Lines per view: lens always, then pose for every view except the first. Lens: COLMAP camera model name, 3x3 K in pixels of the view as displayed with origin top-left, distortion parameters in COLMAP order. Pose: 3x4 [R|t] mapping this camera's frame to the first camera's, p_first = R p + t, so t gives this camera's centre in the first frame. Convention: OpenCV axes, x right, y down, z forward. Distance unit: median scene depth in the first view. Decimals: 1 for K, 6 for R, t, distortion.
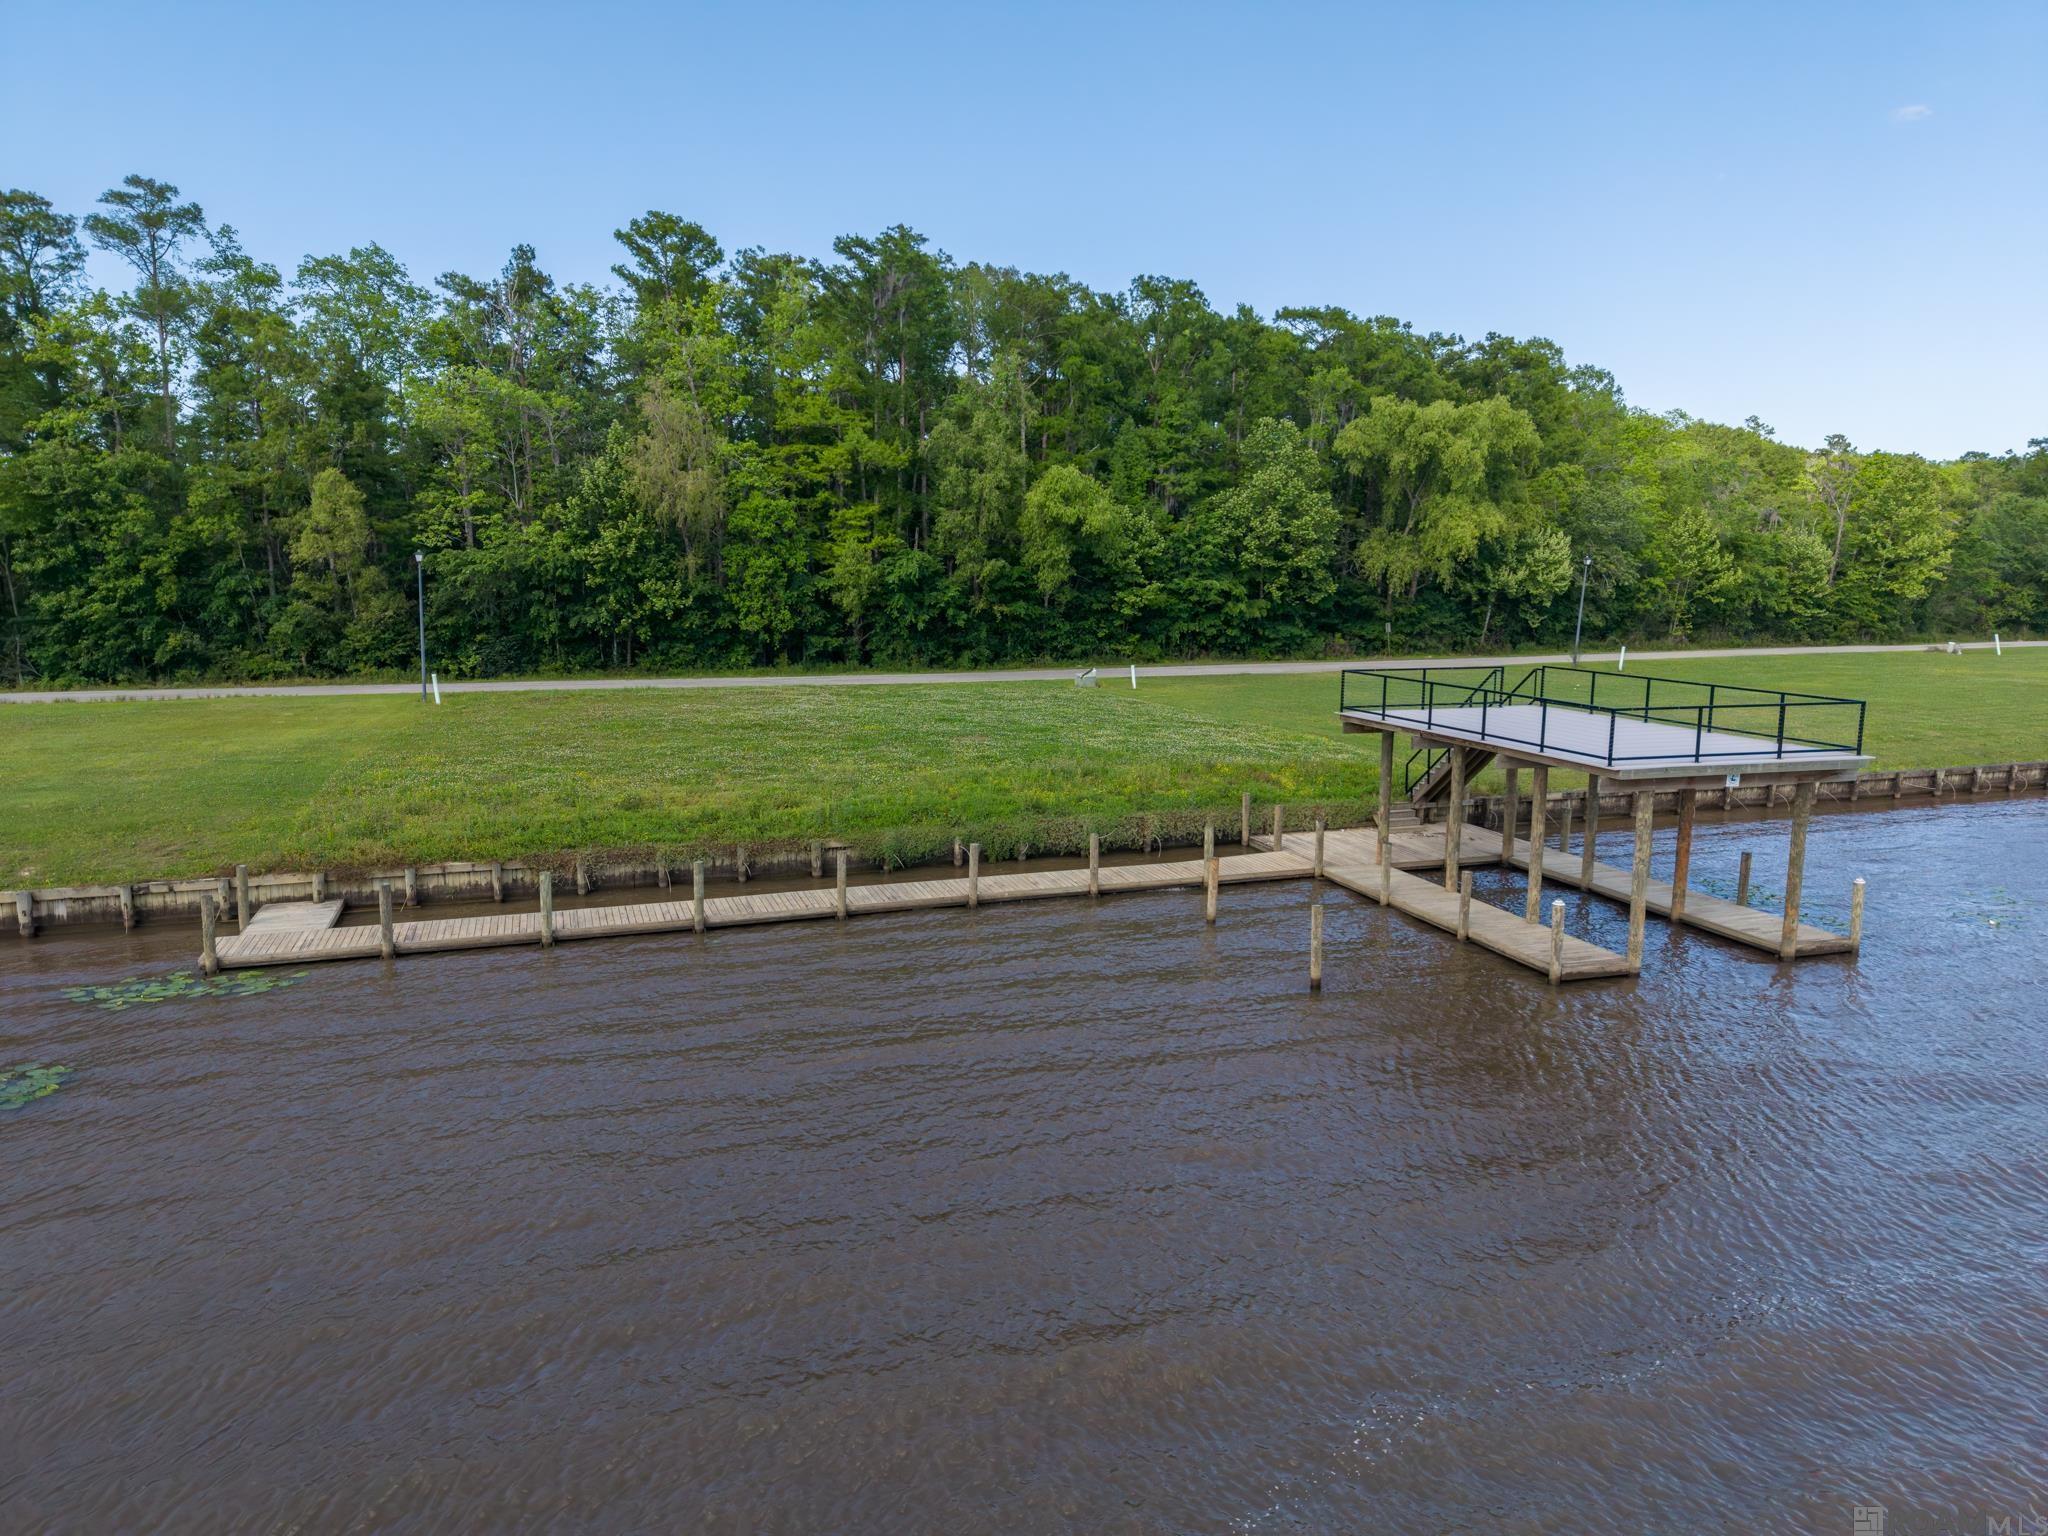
lens RADIAL K [[1382.1, 0, 1035.6], [0, 1382.1, 753.8], [0, 0, 1]] dist [-0.000485, -0.010728]
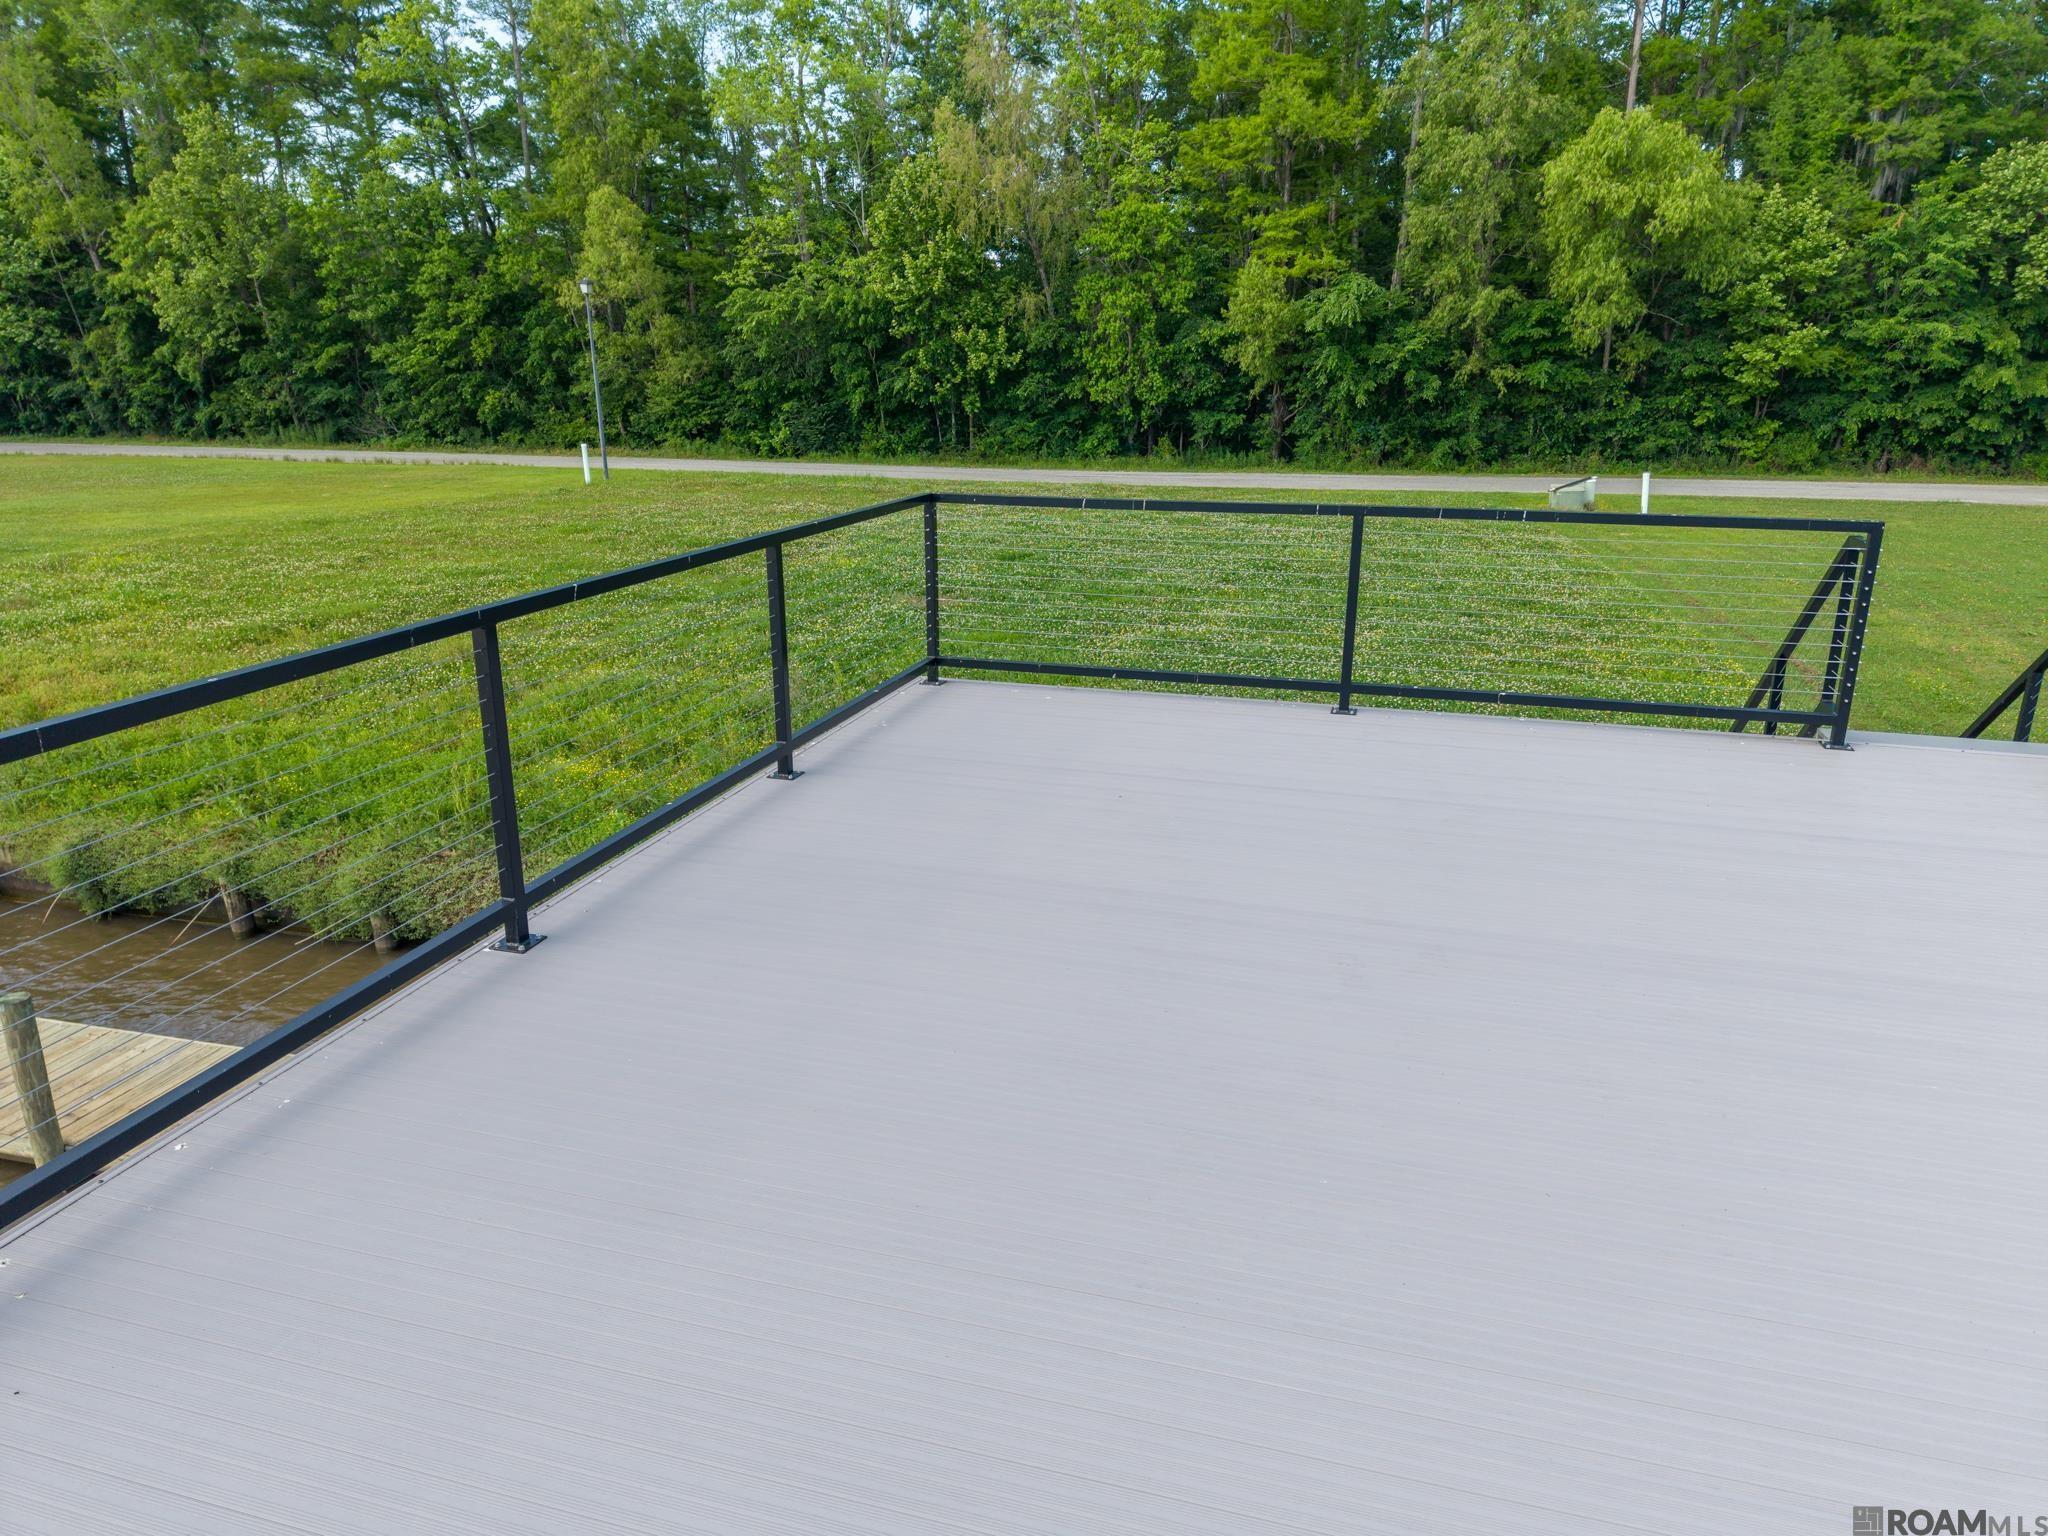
lens RADIAL K [[1345.2, 0, 1023.9], [0, 1345.2, 778.8], [0, 0, 1]] dist [0.021093, -0.028238]
pose [[0.824452, 0.163305, -0.541858, 0.159470], [-0.072940, 0.980138, 0.184414, -0.023116], [0.561211, -0.112517, 0.819989, 0.373435]]
